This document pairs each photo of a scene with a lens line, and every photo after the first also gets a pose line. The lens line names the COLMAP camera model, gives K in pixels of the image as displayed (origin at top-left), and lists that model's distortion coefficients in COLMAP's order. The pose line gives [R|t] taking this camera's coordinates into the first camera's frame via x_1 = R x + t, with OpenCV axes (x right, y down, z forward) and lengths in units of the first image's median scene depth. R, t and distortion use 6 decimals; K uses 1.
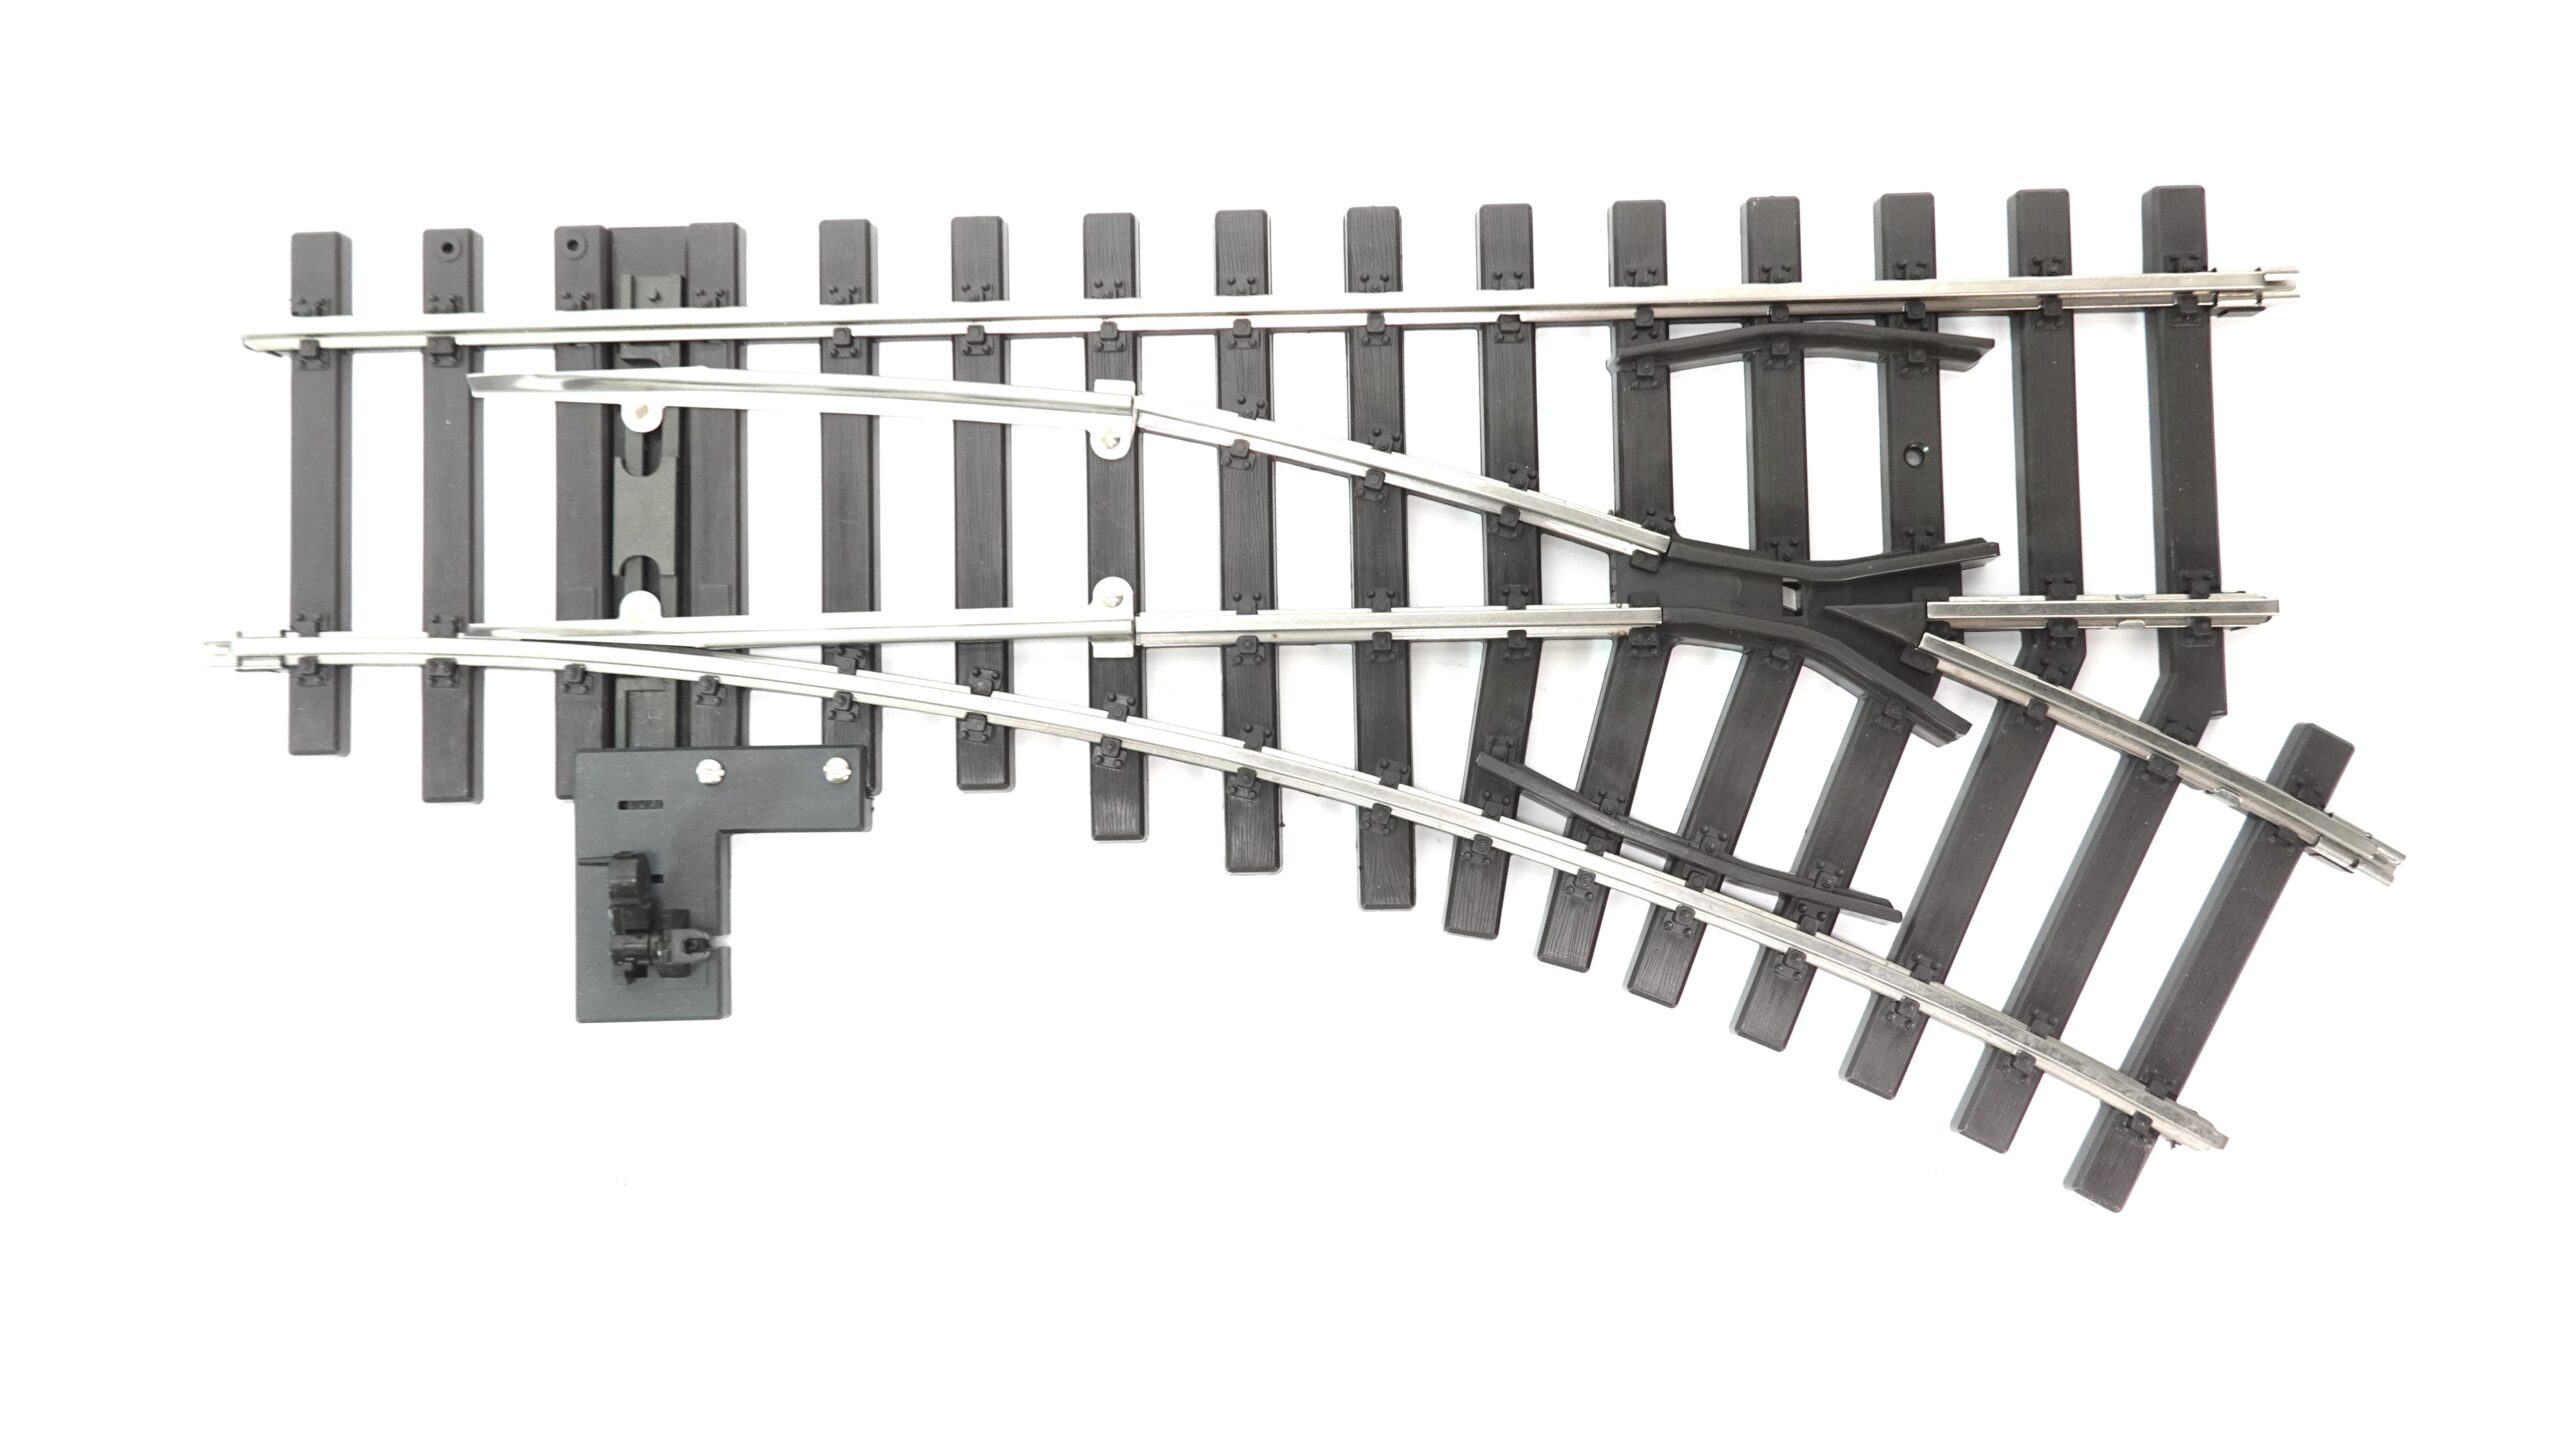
lens RADIAL K [[2199.7, 0, 1280.0], [0, 2199.7, 720.5], [0, 0, 1]] dist [0.082086, 0.006885]
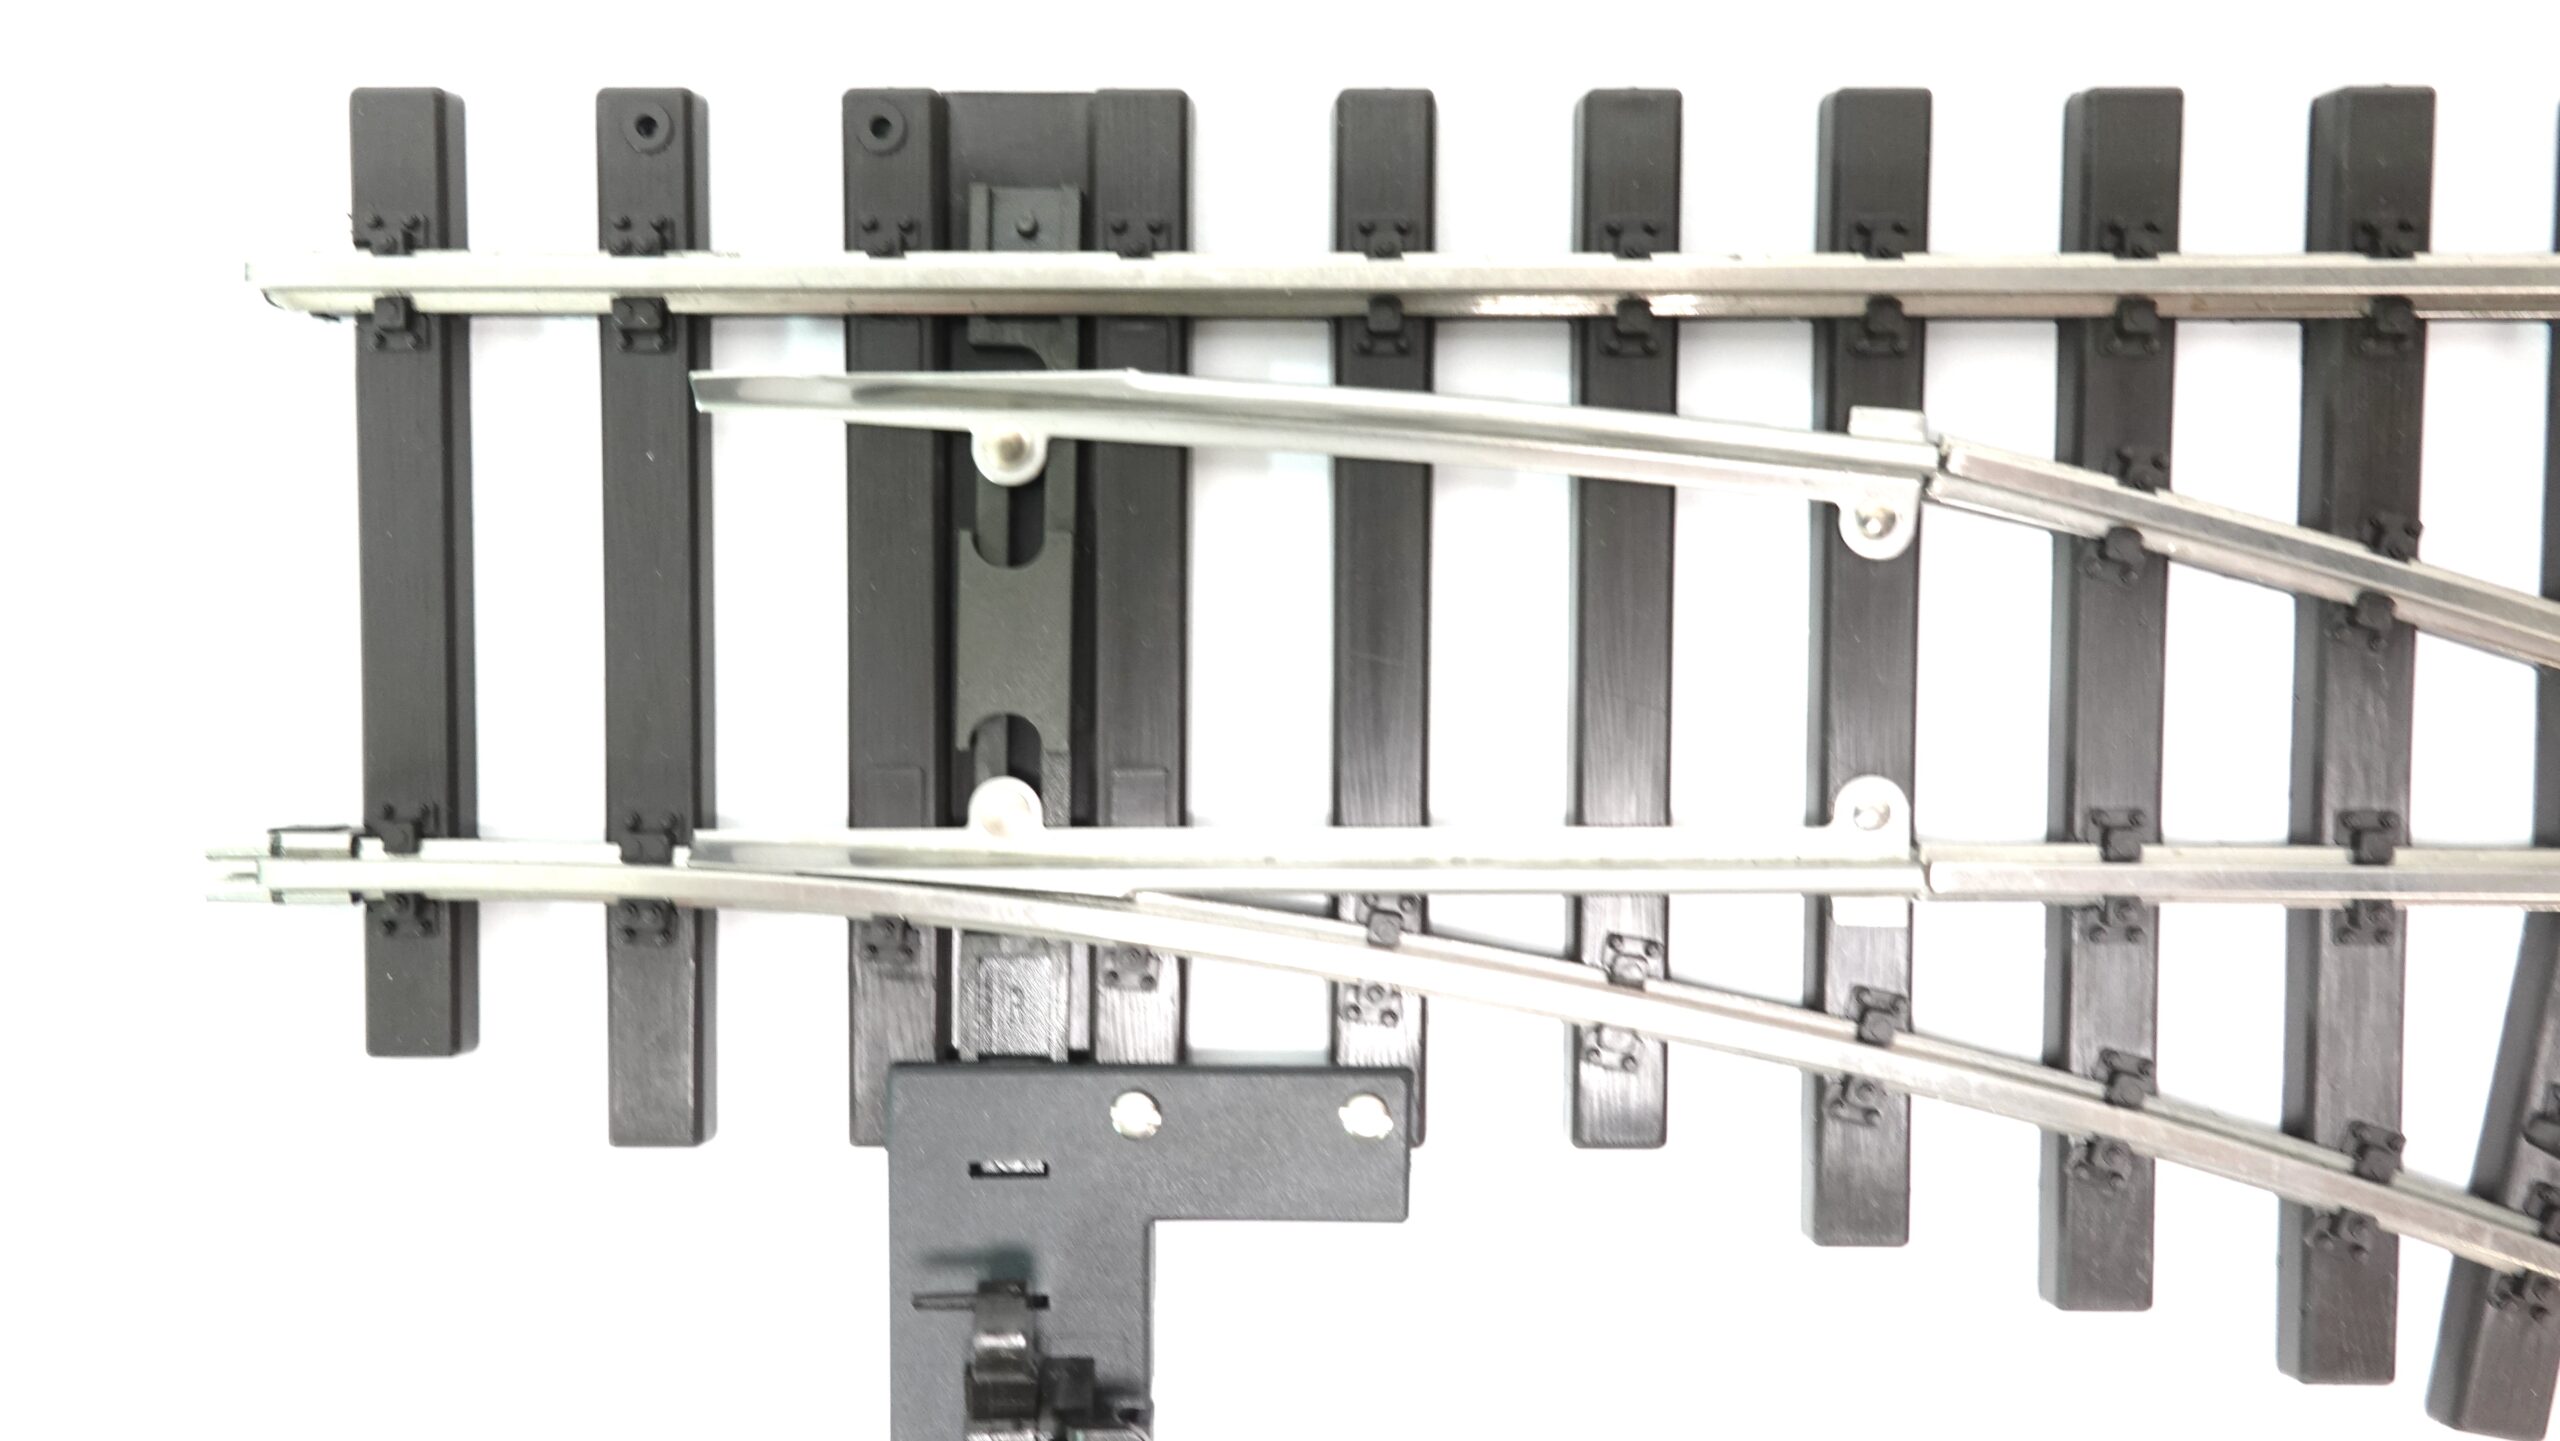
lens RADIAL K [[2199.7, 0, 1280.0], [0, 2199.7, 720.5], [0, 0, 1]] dist [0.082086, 0.006885]
pose [[0.999134, 0.023257, 0.034503, -0.240084], [-0.027314, 0.992129, 0.122208, -0.141896], [-0.031389, -0.123044, 0.991905, 0.457559]]
